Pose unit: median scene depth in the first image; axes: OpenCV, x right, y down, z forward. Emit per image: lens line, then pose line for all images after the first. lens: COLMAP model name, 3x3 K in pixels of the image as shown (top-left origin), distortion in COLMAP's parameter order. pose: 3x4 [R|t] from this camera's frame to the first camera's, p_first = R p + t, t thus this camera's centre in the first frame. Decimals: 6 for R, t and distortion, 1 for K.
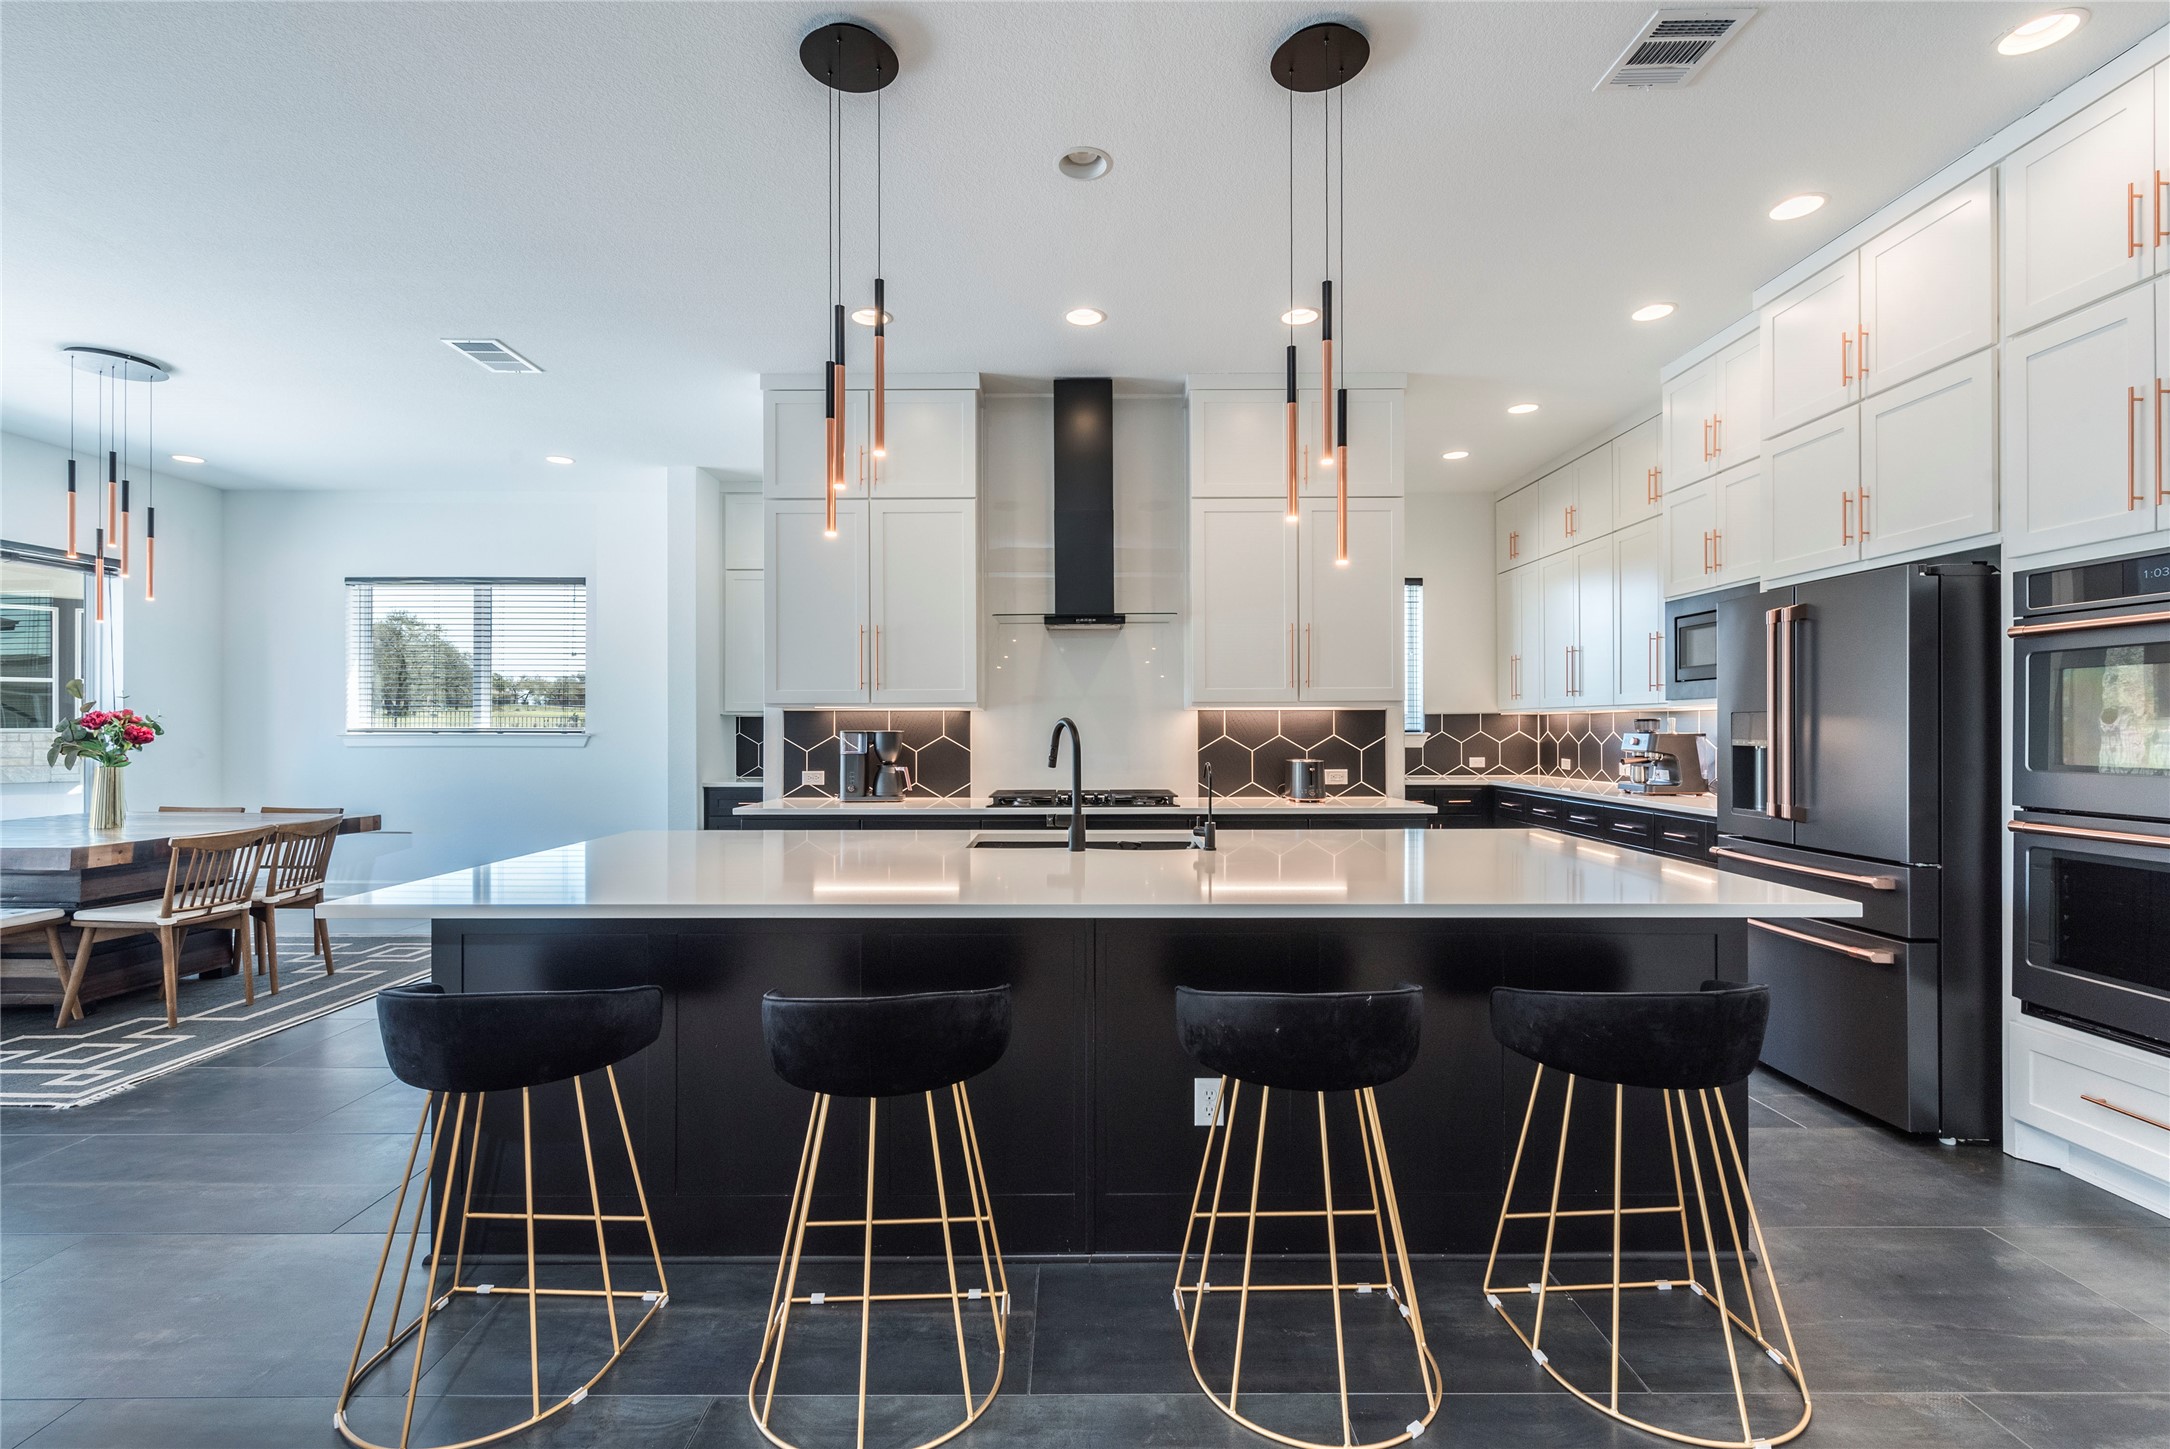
lens RADIAL K [[967.8, 0, 1080.8], [0, 967.8, 721.6], [0, 0, 1]] dist [0.003027, 0.000687]
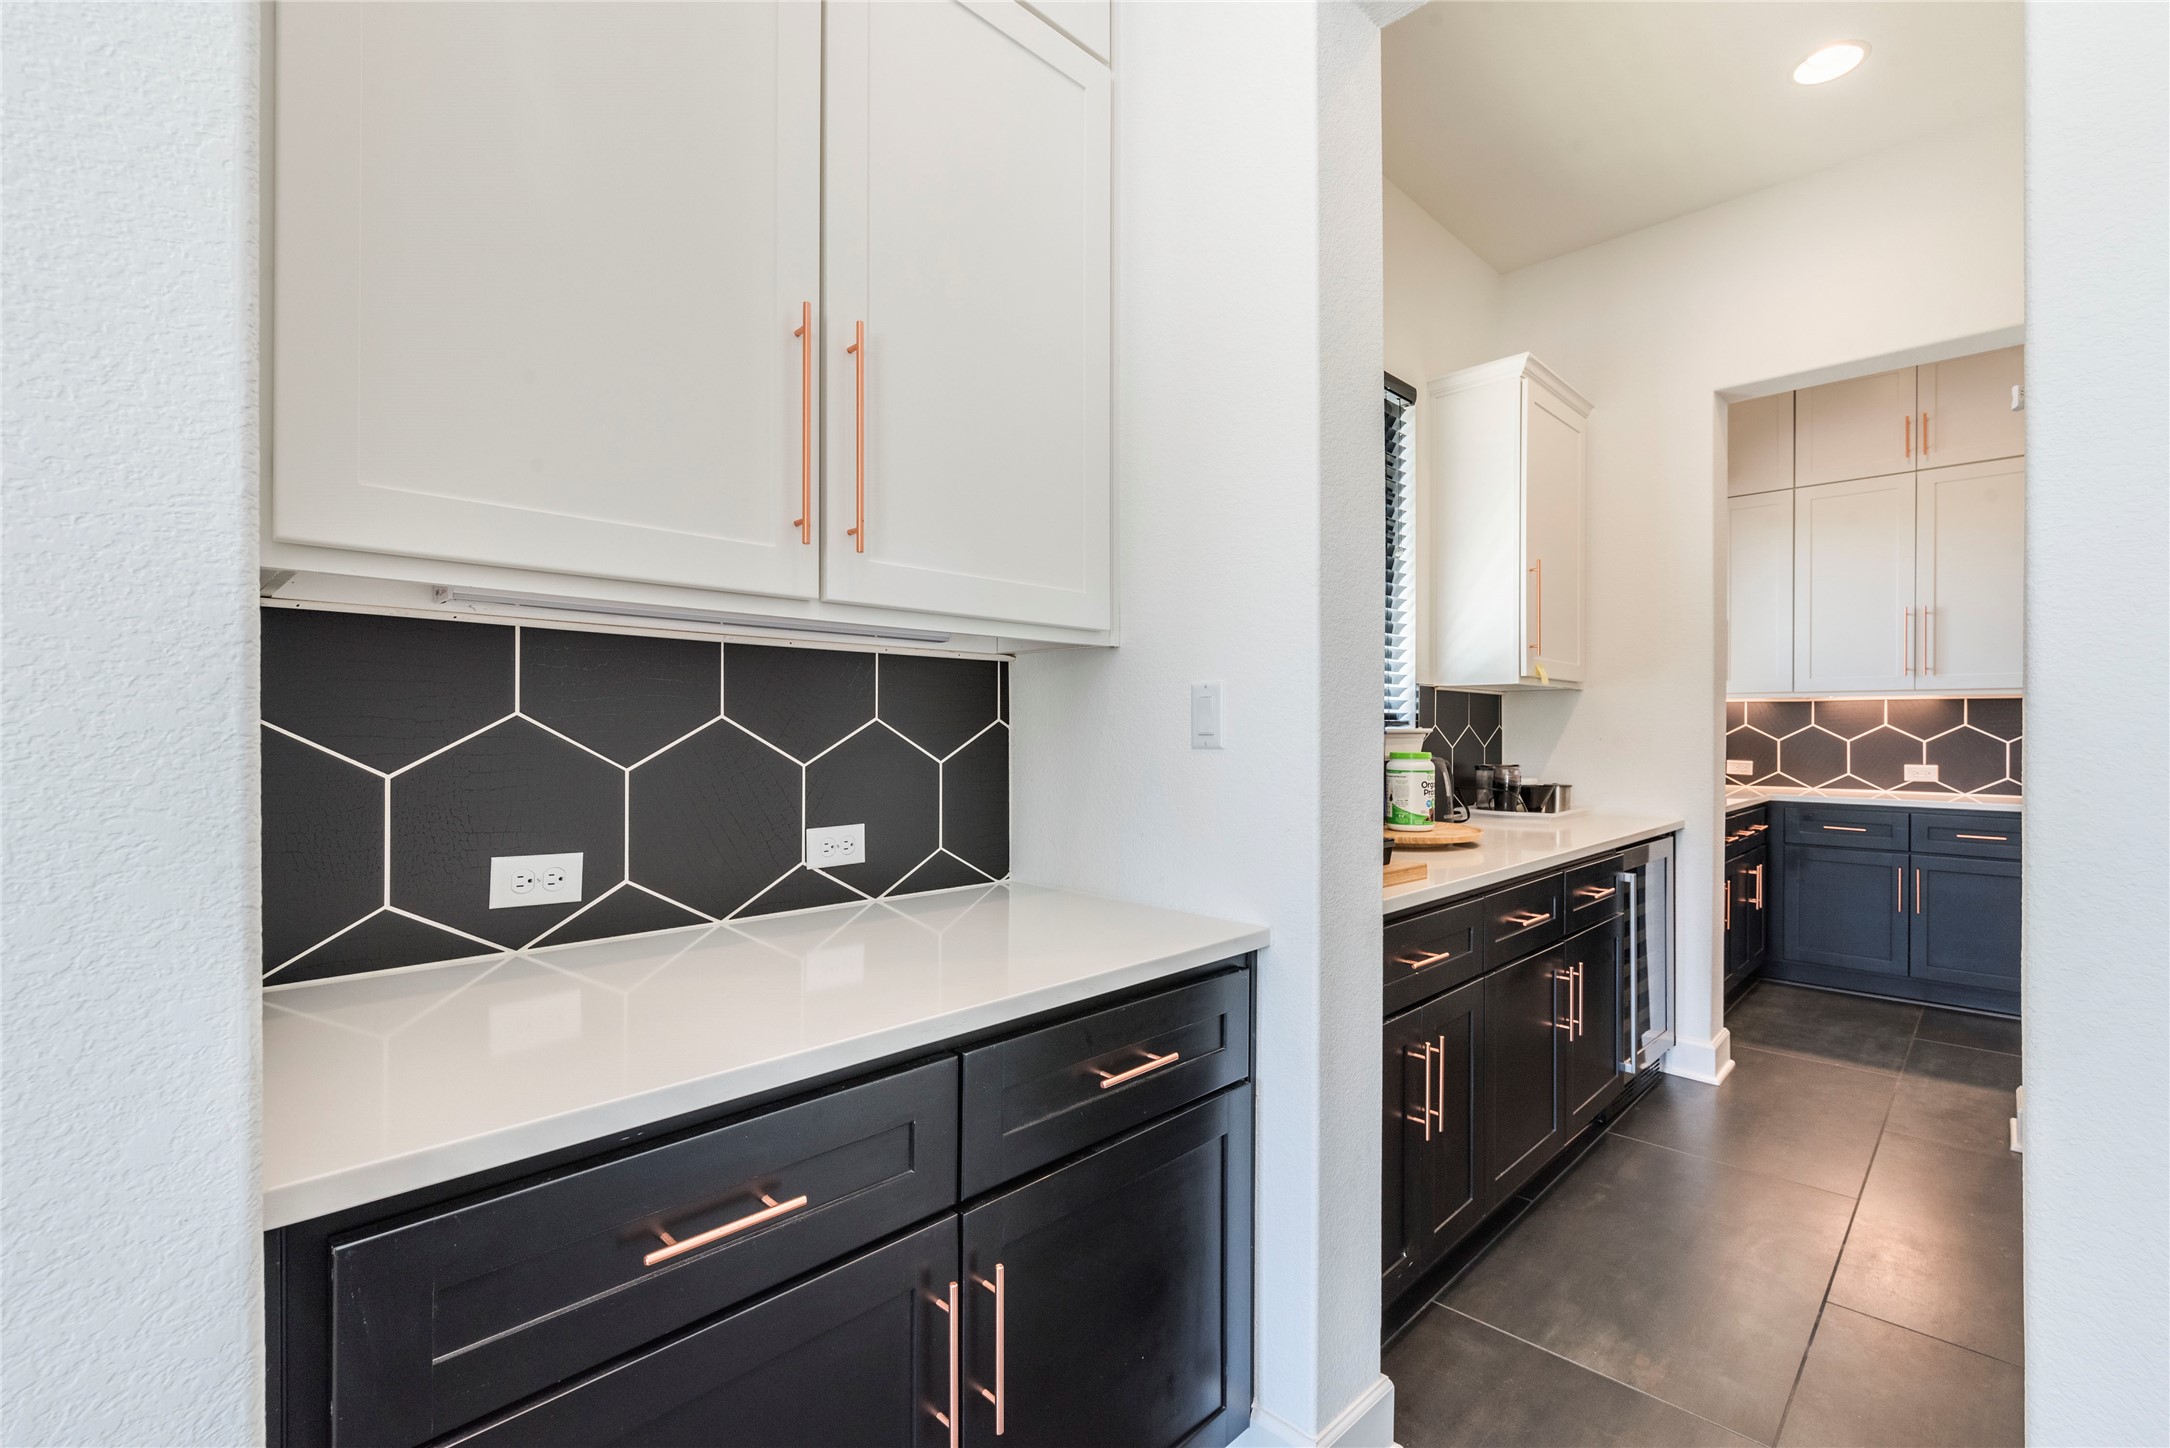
lens RADIAL K [[937.7, 0, 1093.9], [0, 937.7, 721.0], [0, 0, 1]] dist [0.009785, -0.001264]
pose [[0.700010, 0.007275, 0.714096, -0.540576], [-0.006381, 0.999972, -0.003931, 0.019164], [-0.714105, -0.001805, 0.700037, 1.183497]]
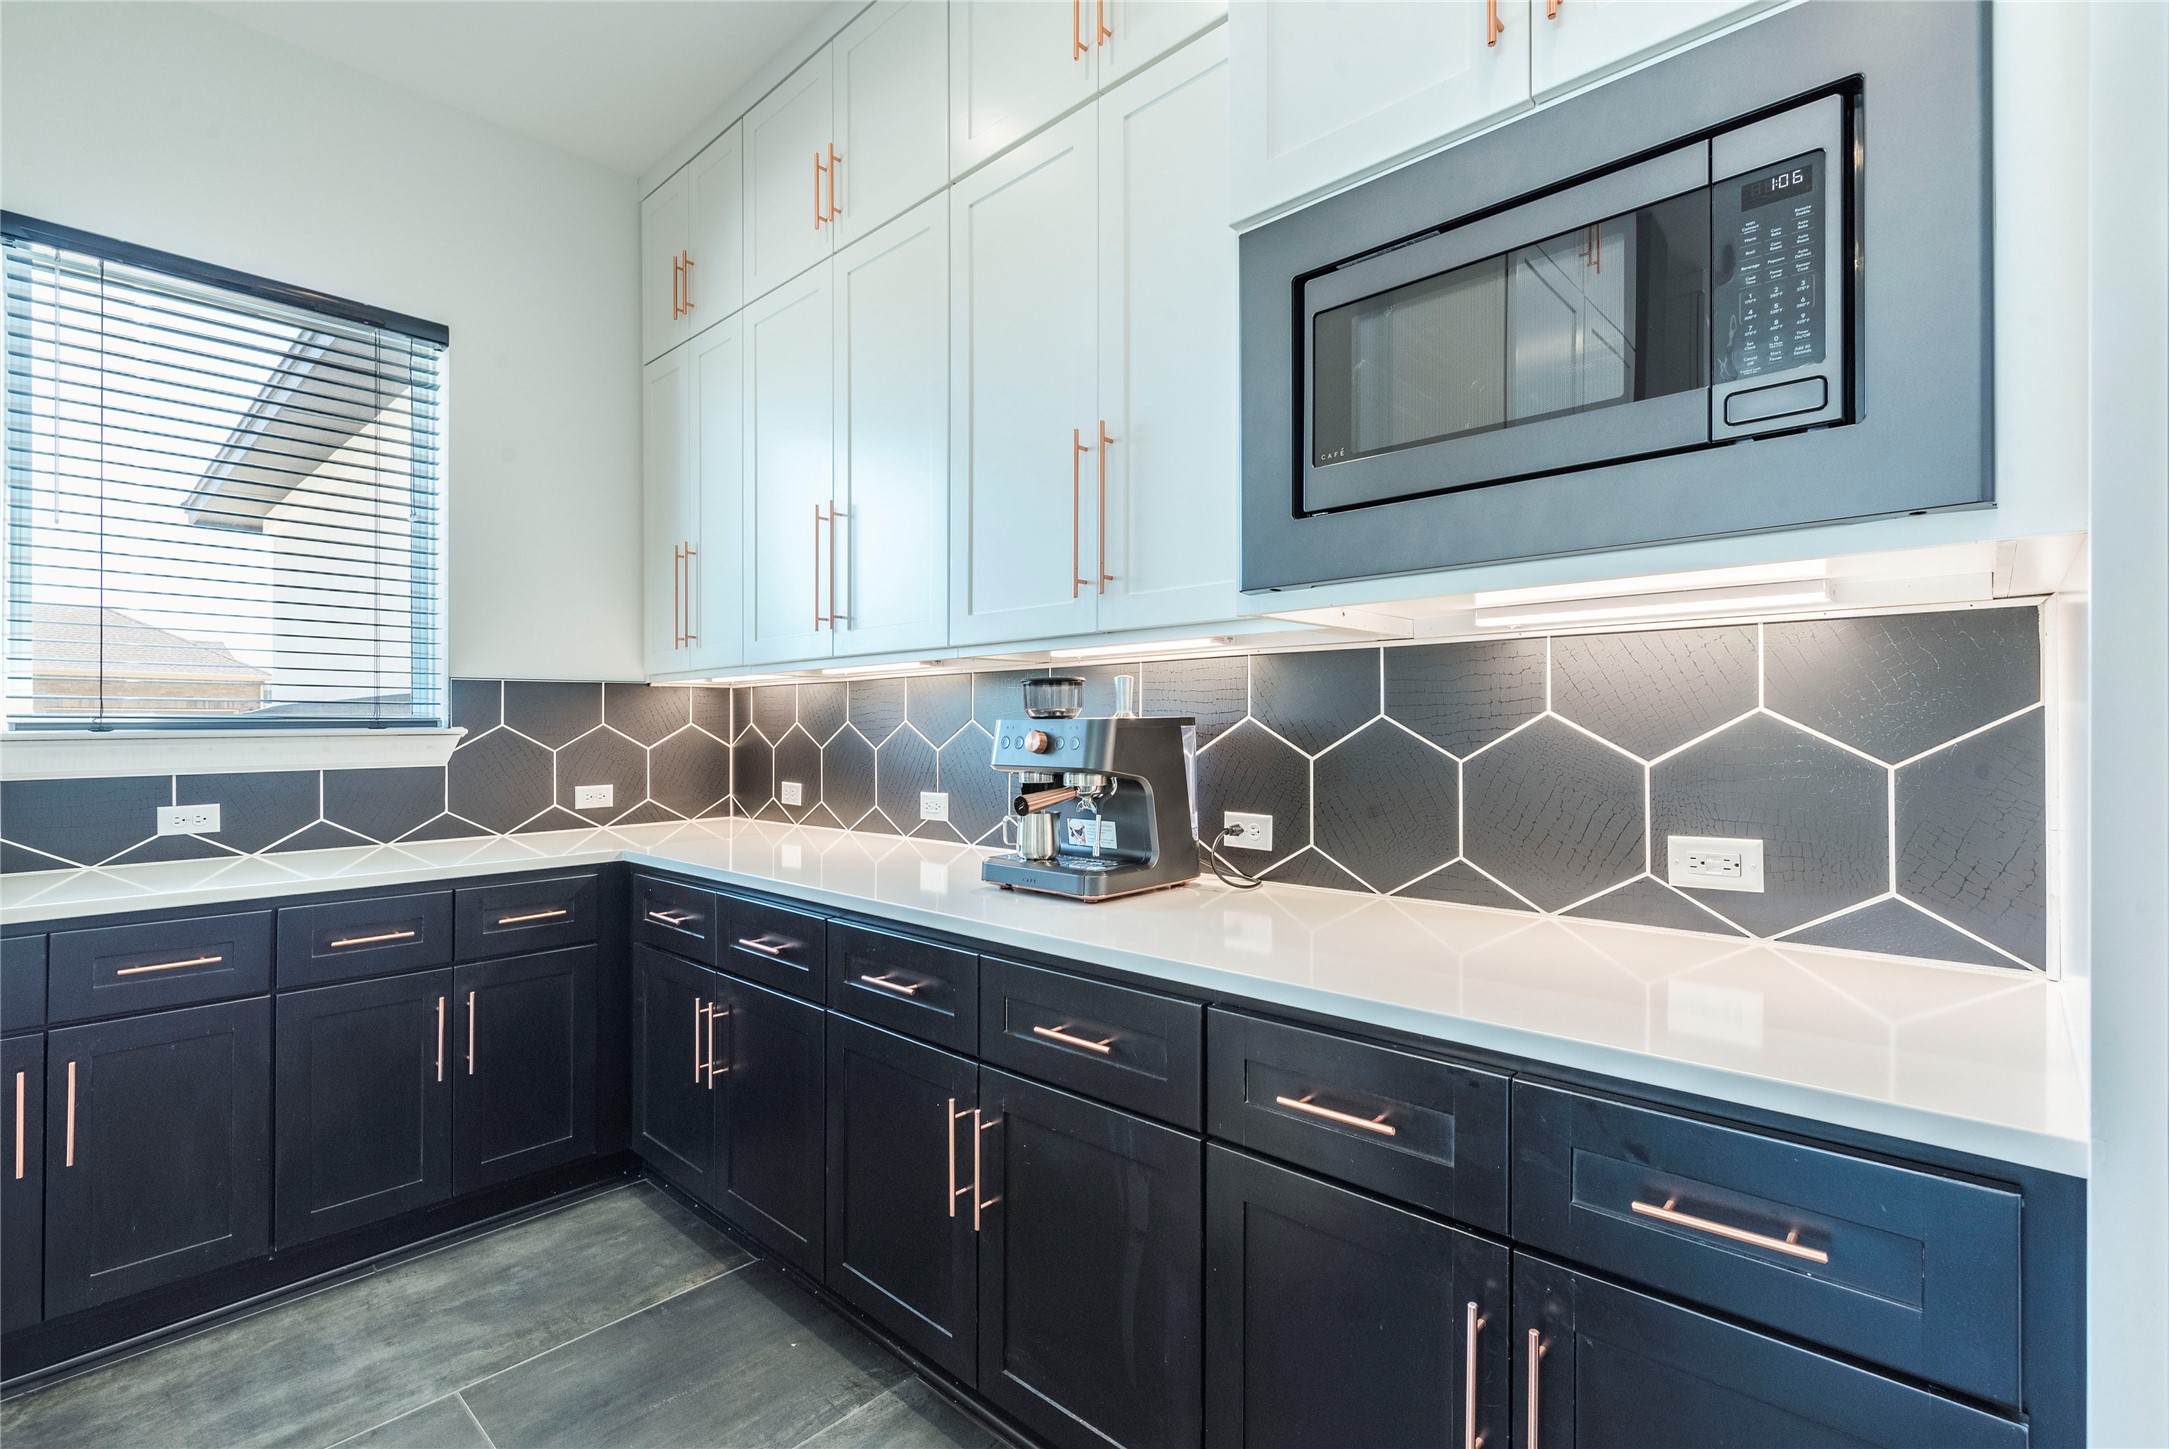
lens RADIAL K [[967.4, 0, 1091.4], [0, 967.4, 722.8], [0, 0, 1]] dist [0.003027, 0.000687]
pose [[0.673077, 0.004974, 0.739555, 0.358930], [-0.002247, 0.999987, -0.004680, 0.016835], [-0.739569, 0.001488, 0.673079, 0.820107]]
